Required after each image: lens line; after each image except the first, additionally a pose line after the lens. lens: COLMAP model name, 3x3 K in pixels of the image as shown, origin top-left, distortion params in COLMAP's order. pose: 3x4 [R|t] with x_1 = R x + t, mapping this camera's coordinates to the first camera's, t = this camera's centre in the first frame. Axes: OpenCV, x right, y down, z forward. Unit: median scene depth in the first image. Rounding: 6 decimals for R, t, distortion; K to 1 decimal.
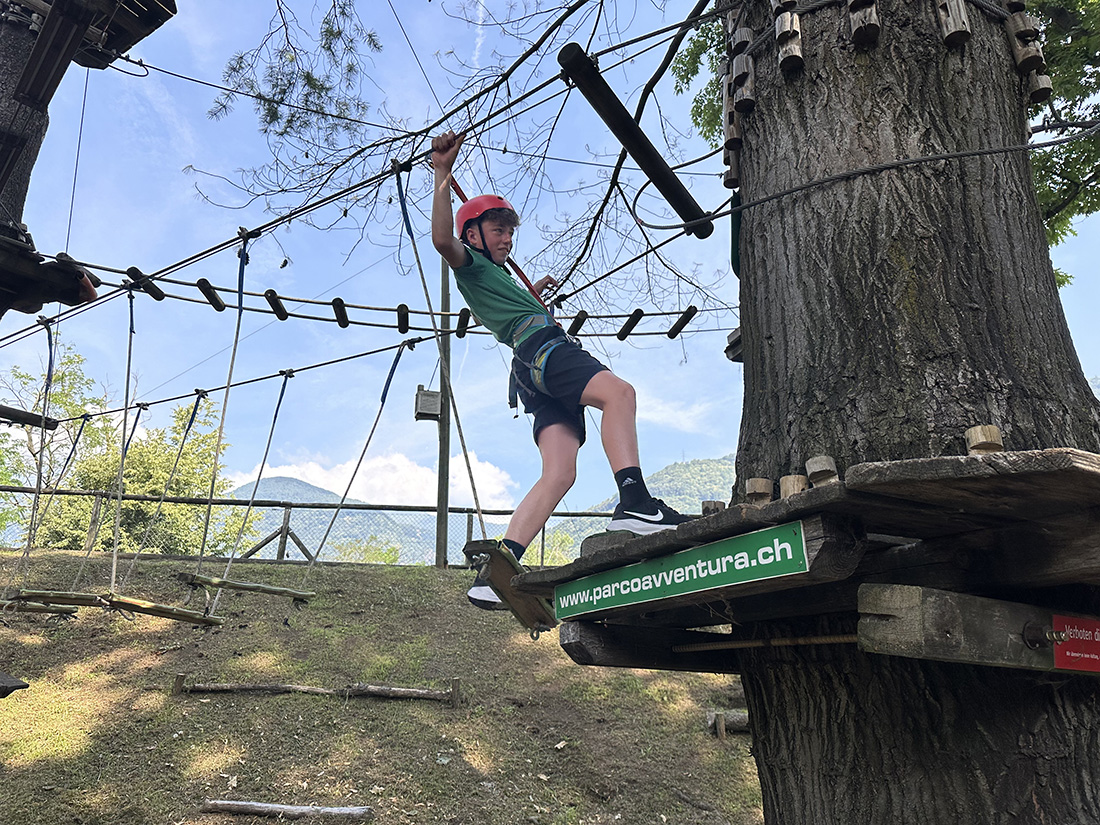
lens RADIAL K [[772.4, 0, 548.1], [0, 772.4, 410.1], [0, 0, 1]] dist [0.003465, 0.000547]
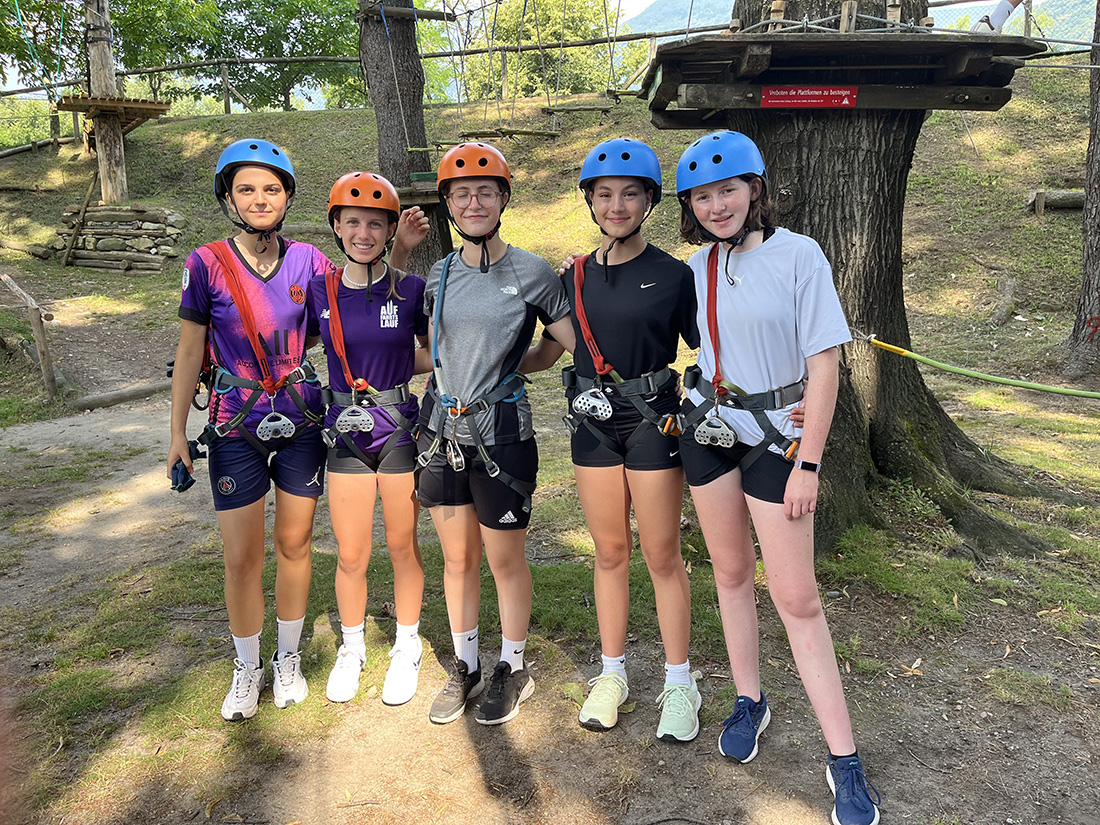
lens RADIAL K [[846.7, 0, 549.7], [0, 846.7, 410.8], [0, 0, 1]] dist [0.004018, -0.003966]
pose [[0.872507, 0.068728, -0.483743, 0.071021], [0.202057, 0.850679, 0.485303, -0.017095], [0.444864, -0.521174, 0.728337, -0.098088]]
